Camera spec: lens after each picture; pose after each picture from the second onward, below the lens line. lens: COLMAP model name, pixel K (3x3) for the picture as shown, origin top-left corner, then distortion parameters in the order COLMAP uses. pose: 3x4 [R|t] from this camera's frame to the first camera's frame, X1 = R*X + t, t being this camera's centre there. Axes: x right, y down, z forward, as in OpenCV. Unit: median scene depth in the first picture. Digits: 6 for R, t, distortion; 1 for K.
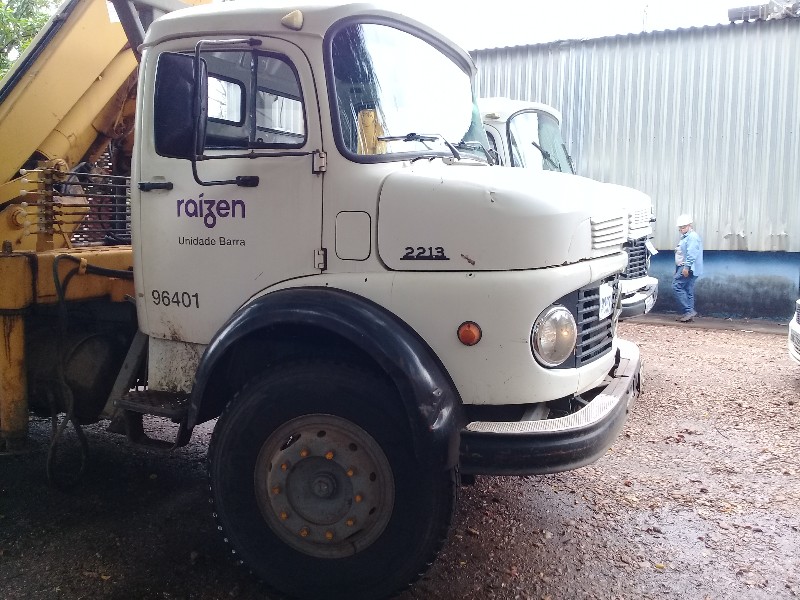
lens RADIAL K [[717.2, 0, 395.3], [0, 717.2, 281.3], [0, 0, 1]] dist [0.086448, -0.160868]
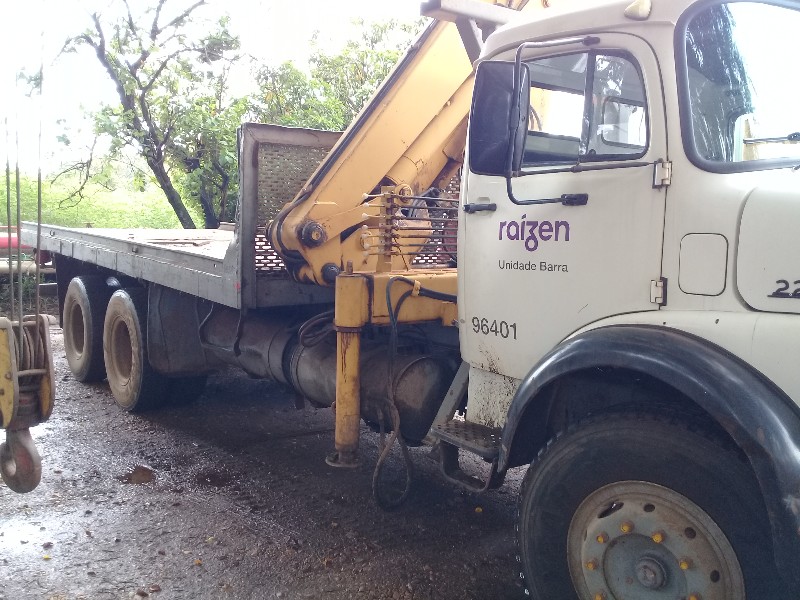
lens RADIAL K [[717.2, 0, 395.3], [0, 717.2, 281.3], [0, 0, 1]] dist [0.086448, -0.160868]
pose [[0.875543, 0.034917, -0.481878, 0.029355], [-0.051807, 0.998420, -0.021783, -0.009127], [0.480355, 0.044037, 0.875968, 0.130100]]
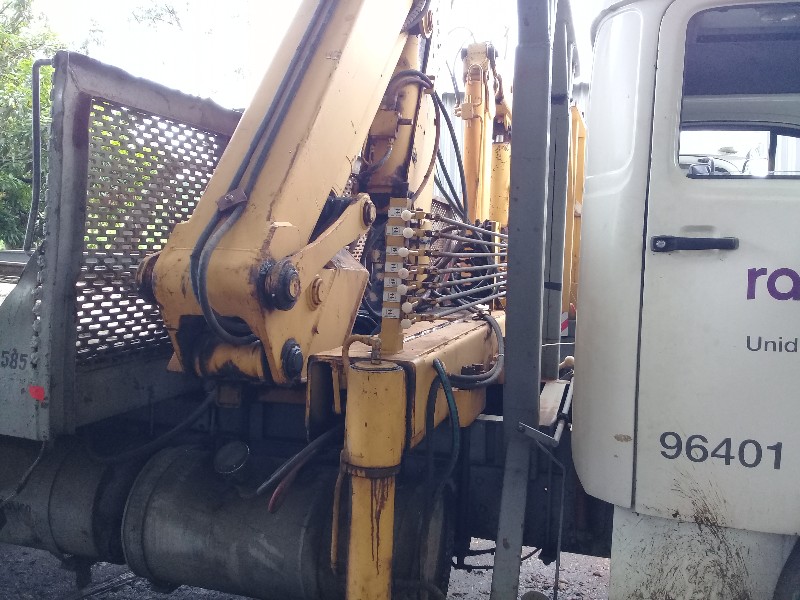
lens RADIAL K [[717.2, 0, 395.3], [0, 717.2, 281.3], [0, 0, 1]] dist [0.086448, -0.160868]
pose [[0.996029, 0.002231, 0.088998, -0.619261], [0.003288, 0.998082, -0.061815, -0.071737], [-0.088966, 0.061862, 0.994112, 0.495367]]
